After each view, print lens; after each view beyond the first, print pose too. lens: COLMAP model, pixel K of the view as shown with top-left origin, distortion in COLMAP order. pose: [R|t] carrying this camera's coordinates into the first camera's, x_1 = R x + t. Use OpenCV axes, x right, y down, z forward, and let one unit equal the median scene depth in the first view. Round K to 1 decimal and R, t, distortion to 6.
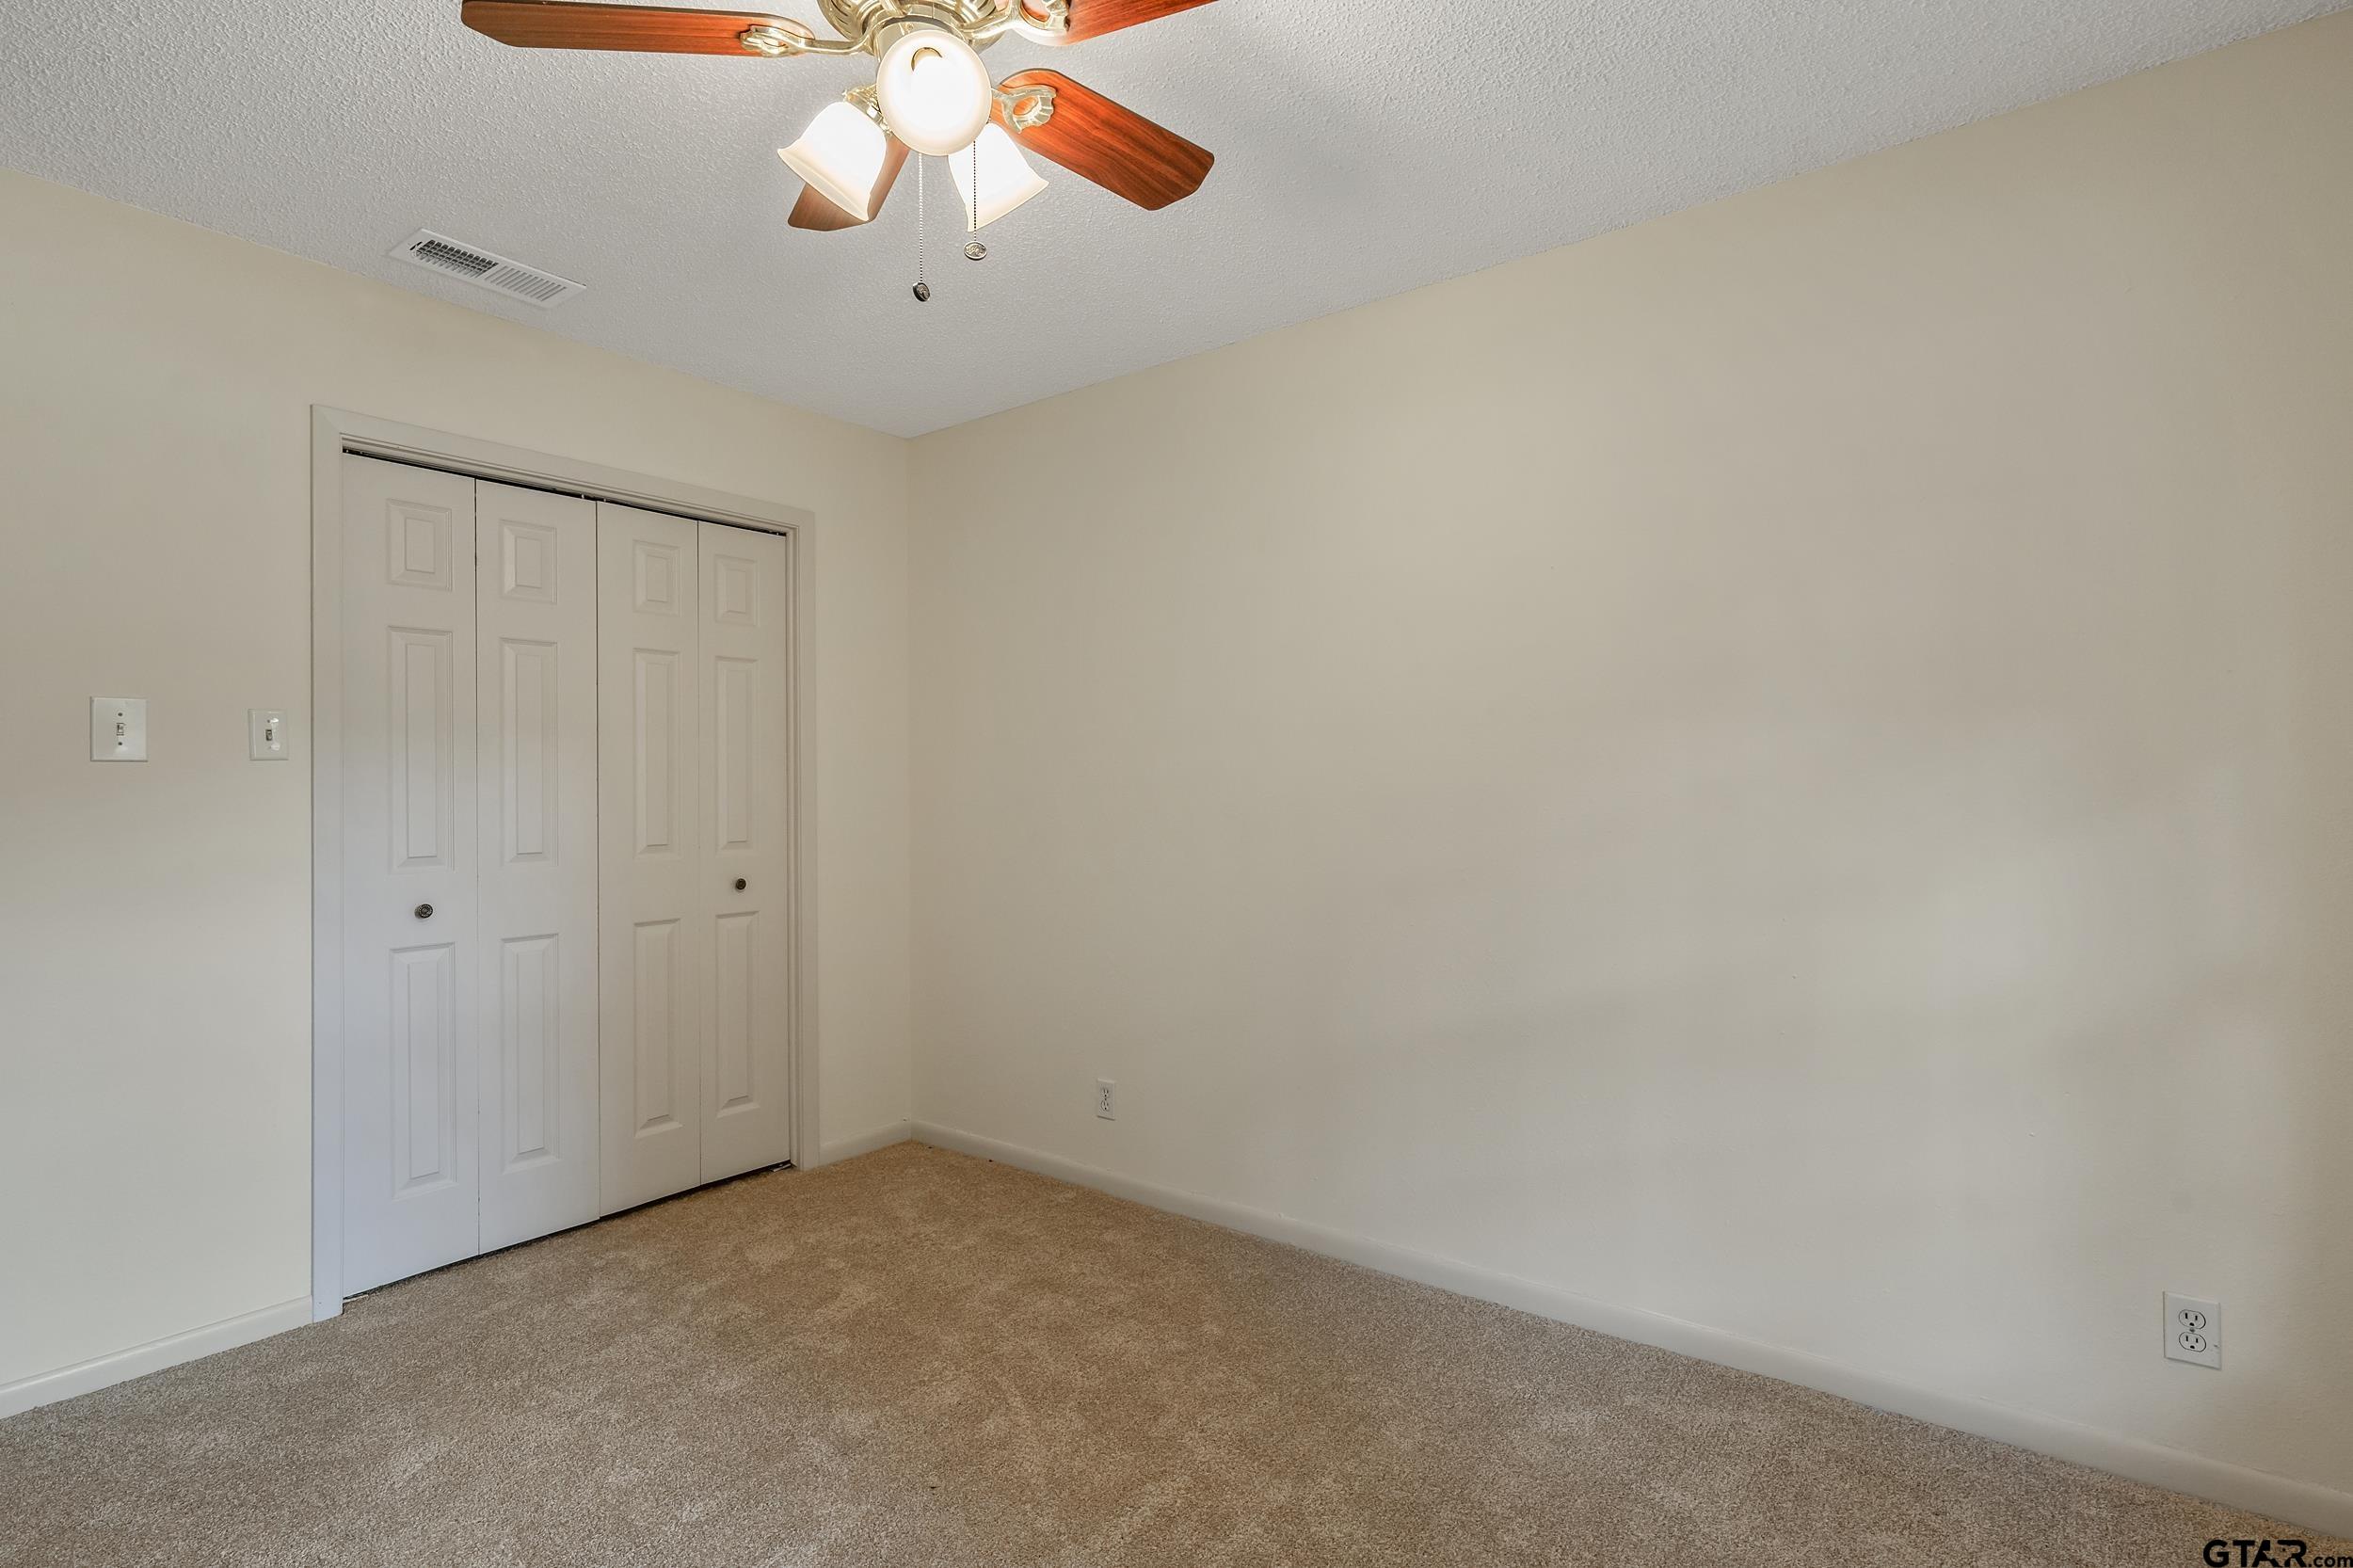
lens RADIAL K [[1153.0, 0, 1176.5], [0, 1153.0, 784.0], [0, 0, 1]] dist [0.001136, 0.000220]
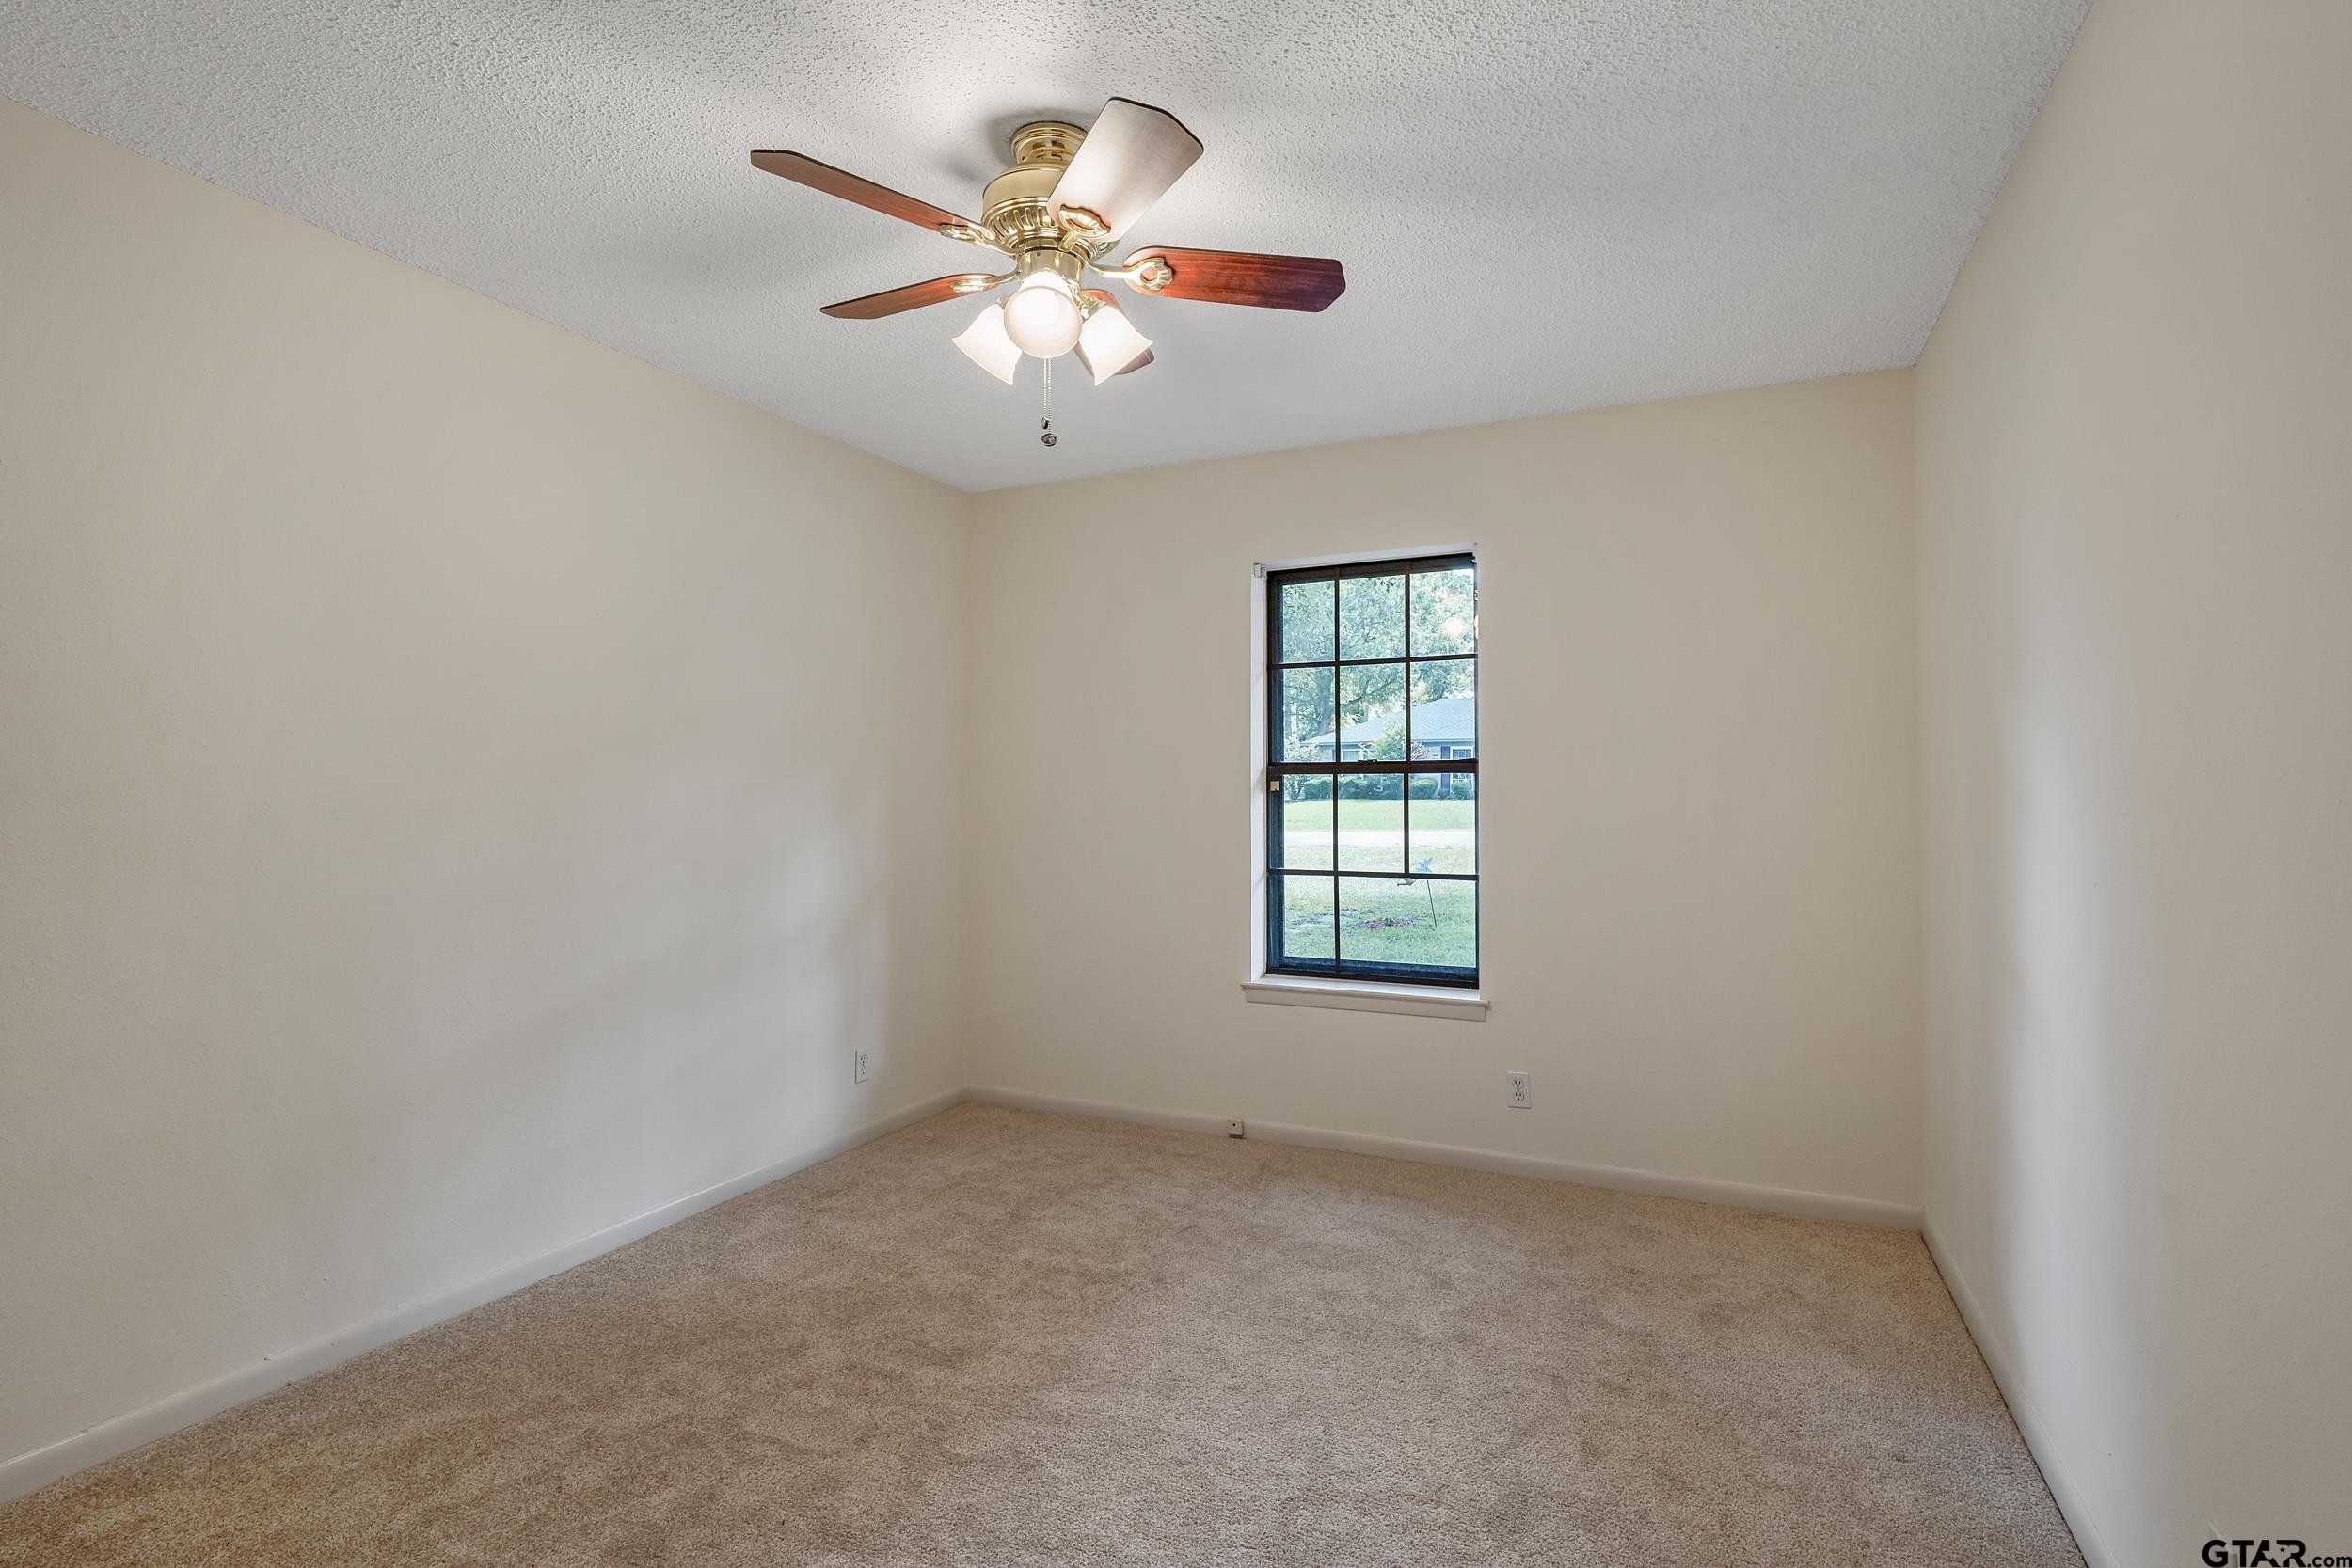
lens RADIAL K [[1152.4, 0, 1176.0], [0, 1152.4, 784.0], [0, 0, 1]] dist [0.001136, 0.000220]
pose [[-0.207167, 0.012695, 0.978223, -1.161751], [0.004130, 0.999918, -0.012102, 0.004157], [-0.978297, 0.001533, -0.207202, 0.823438]]
